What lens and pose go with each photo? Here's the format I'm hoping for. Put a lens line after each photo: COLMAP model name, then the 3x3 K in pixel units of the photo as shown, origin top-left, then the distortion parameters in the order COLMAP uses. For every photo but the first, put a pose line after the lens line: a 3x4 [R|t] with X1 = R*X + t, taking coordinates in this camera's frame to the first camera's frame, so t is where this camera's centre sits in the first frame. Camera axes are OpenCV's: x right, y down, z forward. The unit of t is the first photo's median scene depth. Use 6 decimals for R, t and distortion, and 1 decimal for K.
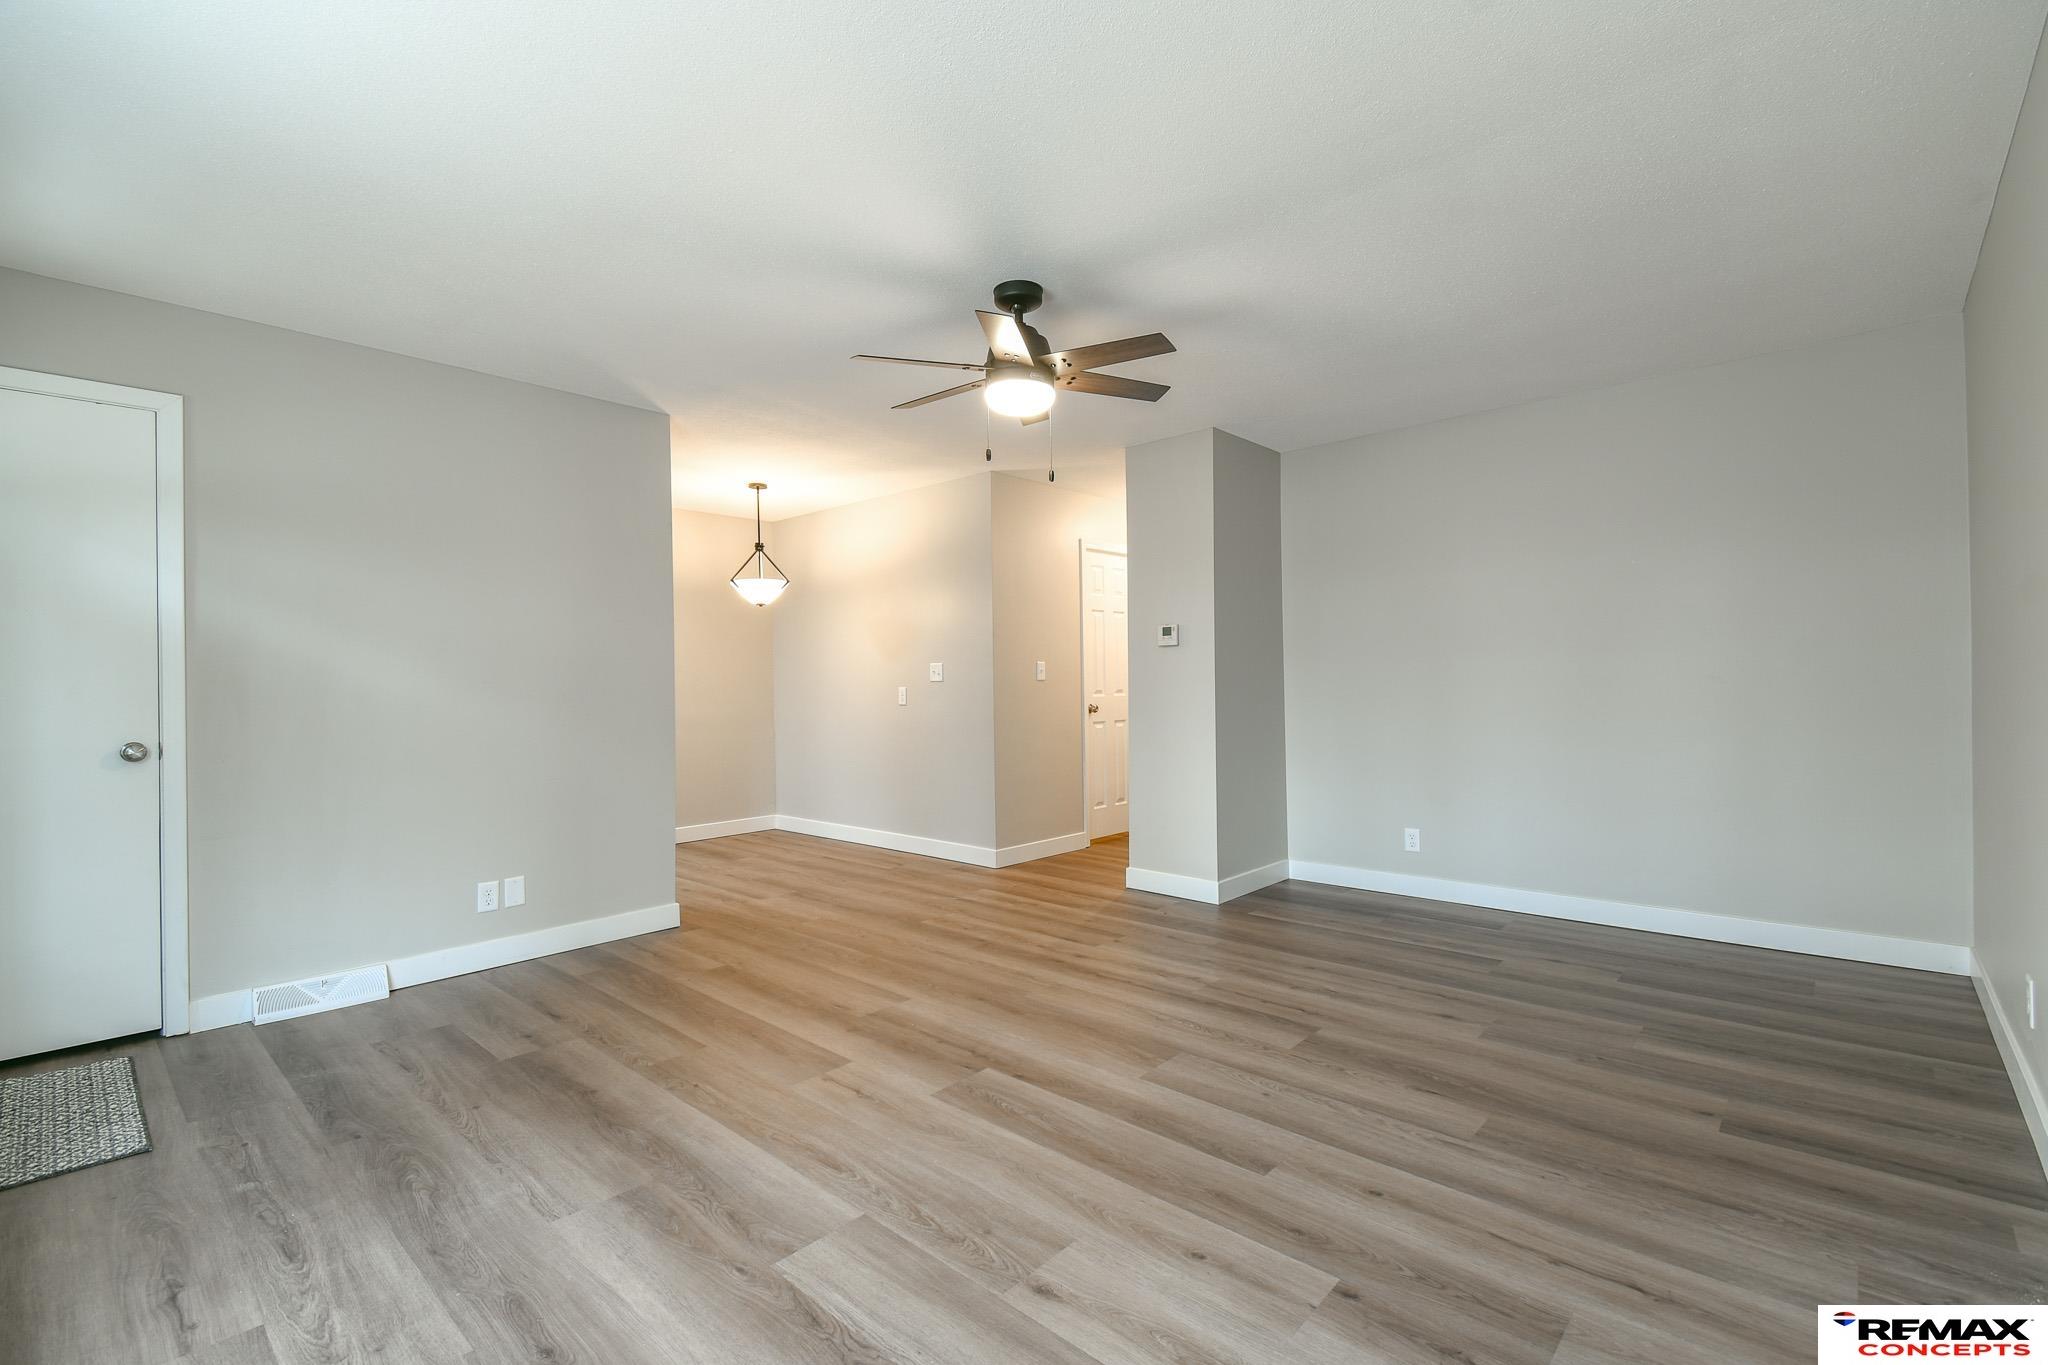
lens RADIAL K [[892.0, 0, 1024.0], [0, 892.0, 682.5], [0, 0, 1]] dist [0.045279, -0.024934]
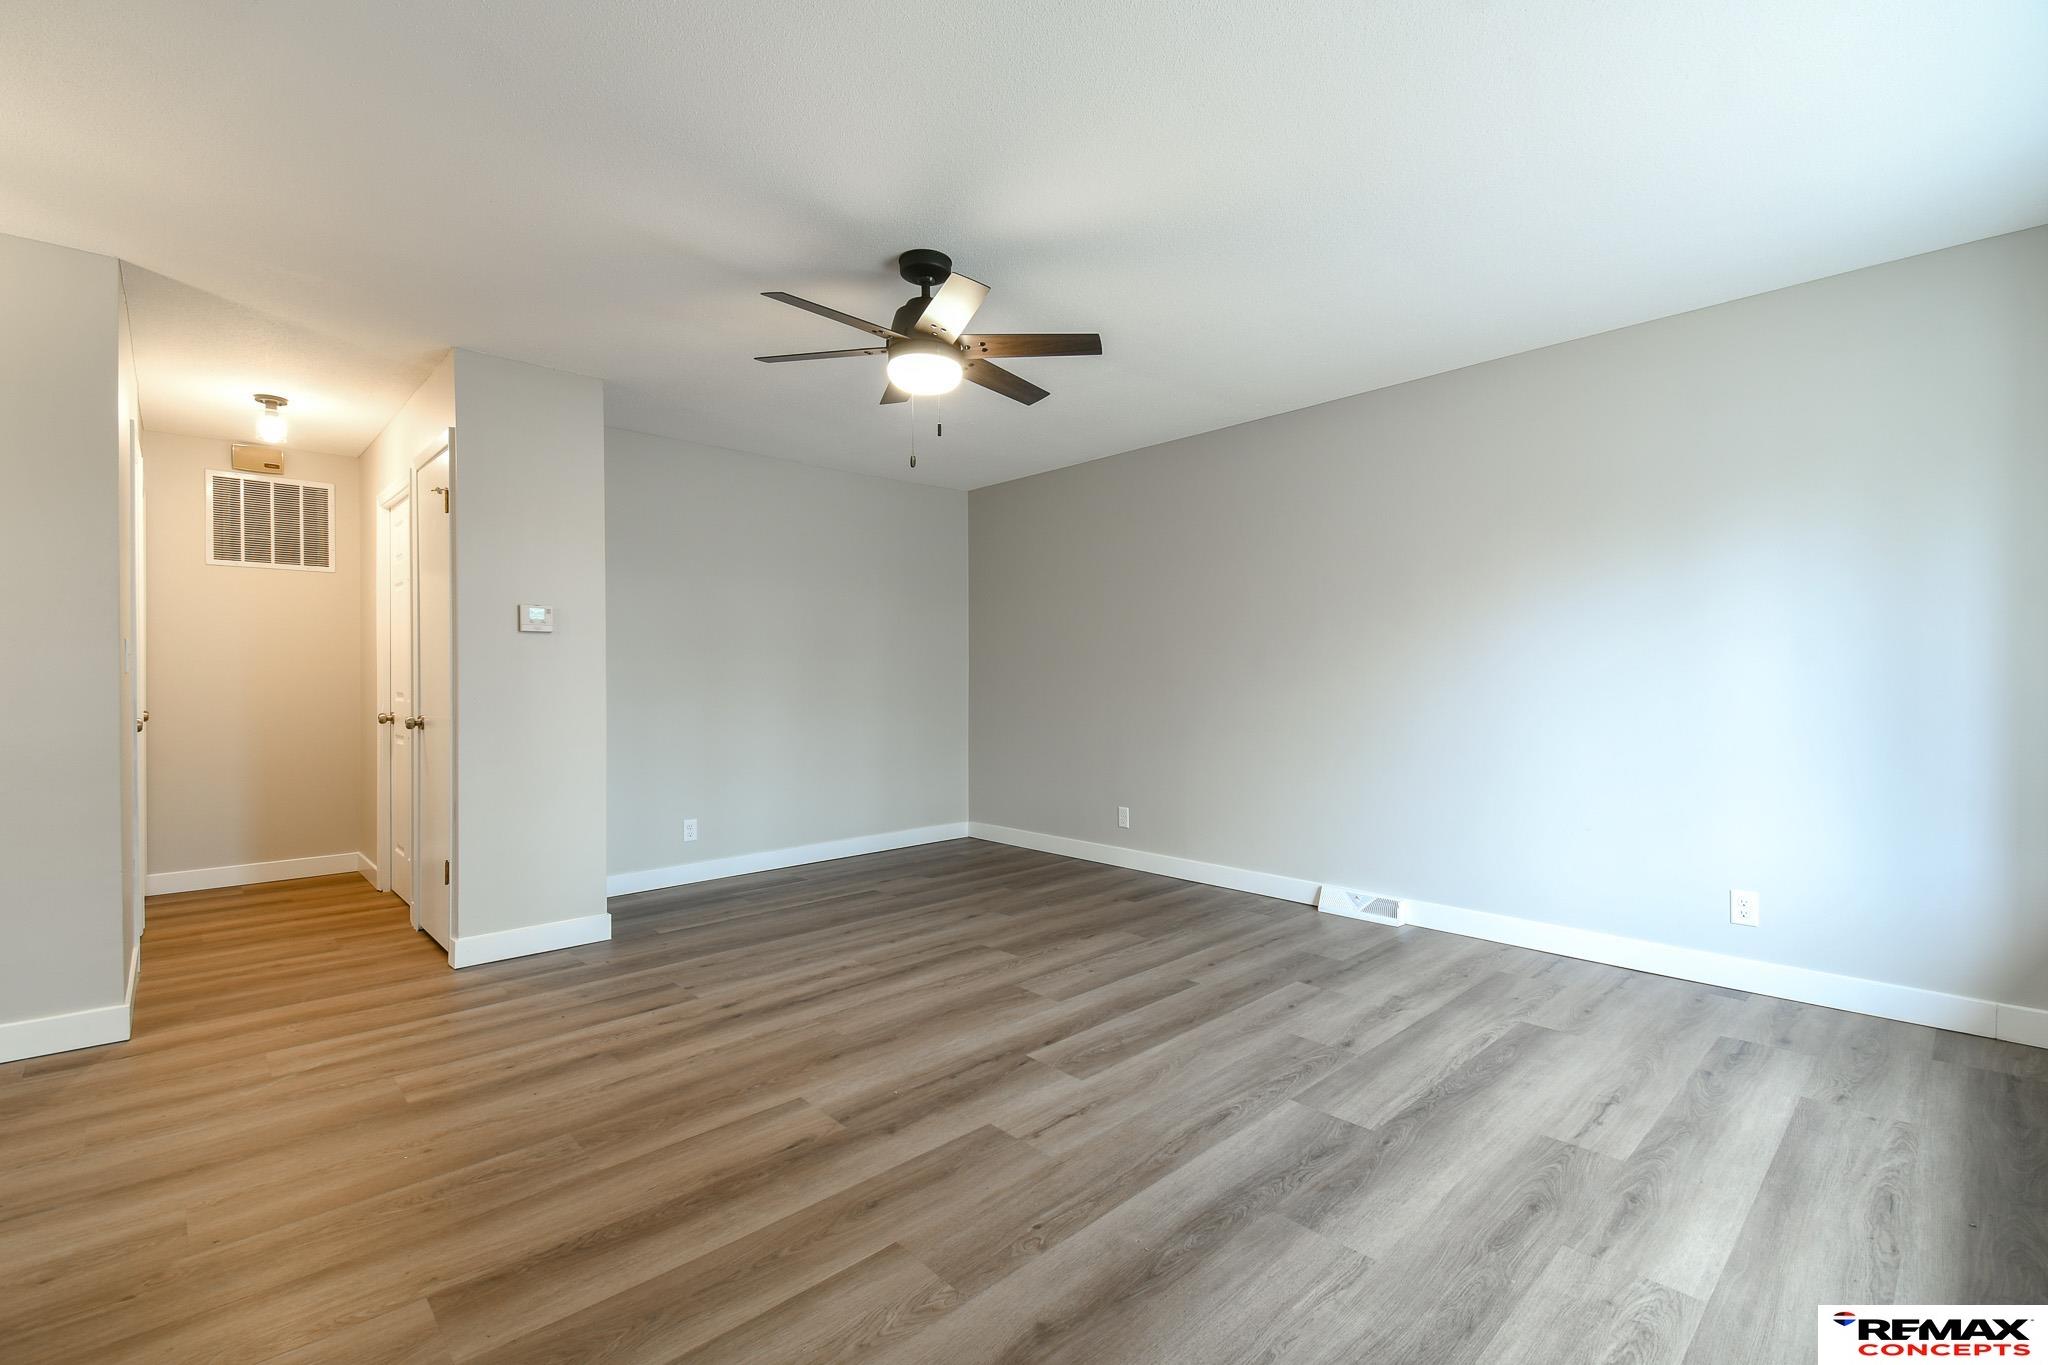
lens RADIAL K [[892.0, 0, 1024.0], [0, 892.0, 682.5], [0, 0, 1]] dist [0.045279, -0.024934]
pose [[0.076042, 0.008148, 0.997071, -0.957081], [0.002272, 0.999963, -0.008345, 0.016514], [-0.997102, 0.002900, 0.076021, 0.841301]]
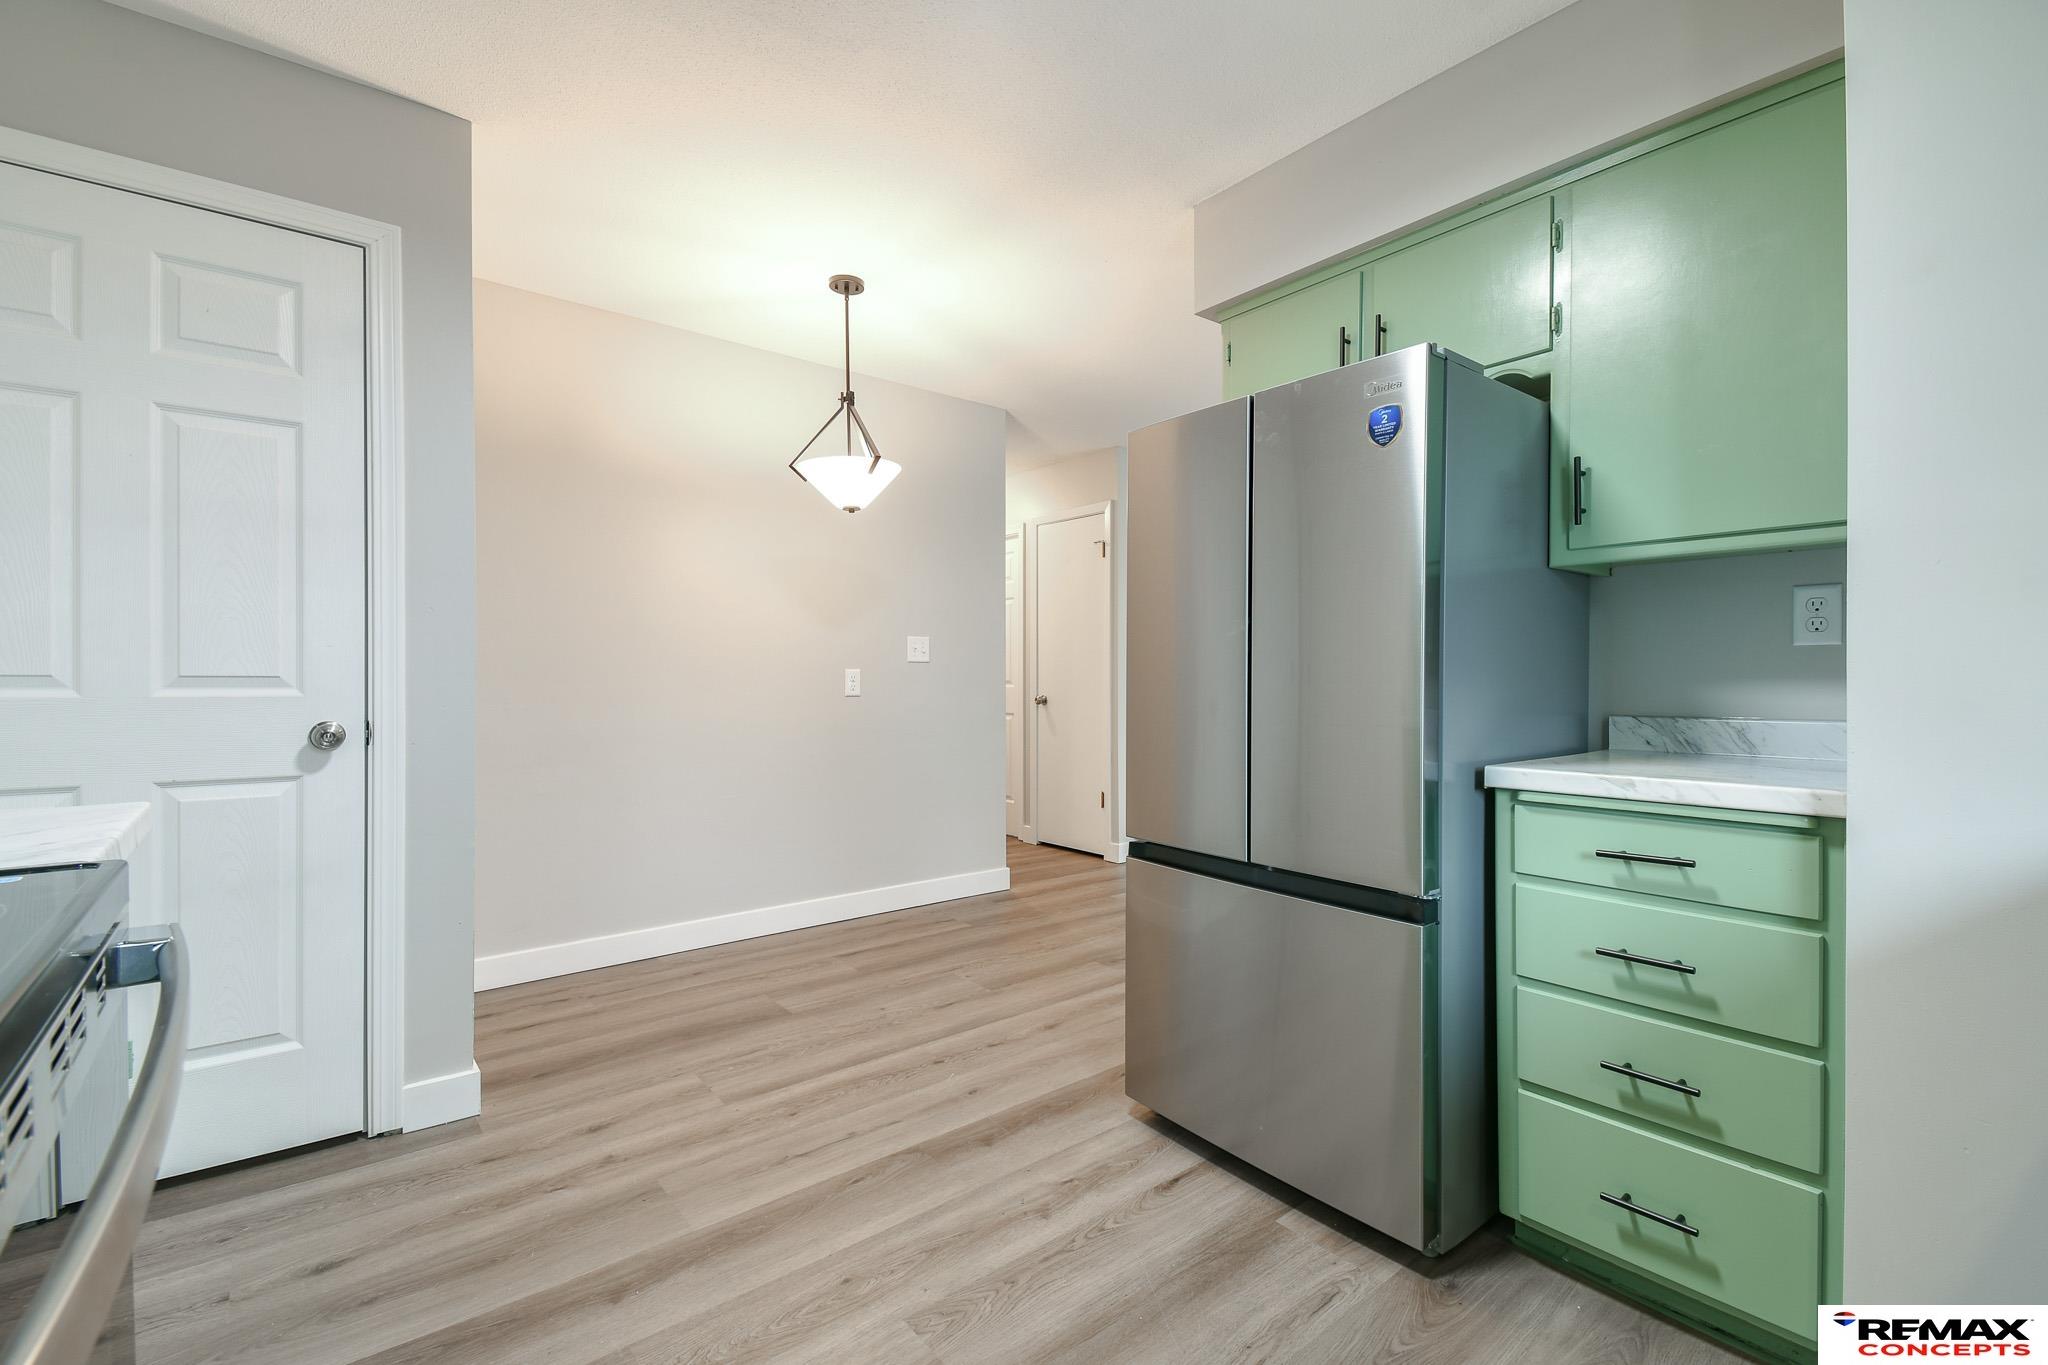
lens RADIAL K [[892.0, 0, 1024.0], [0, 892.0, 682.5], [0, 0, 1]] dist [0.045279, -0.024934]
pose [[0.146666, 0.007718, 0.989156, -1.608699], [-0.000411, 0.999970, -0.007742, 0.042381], [-0.989186, 0.000729, 0.146665, 1.620578]]
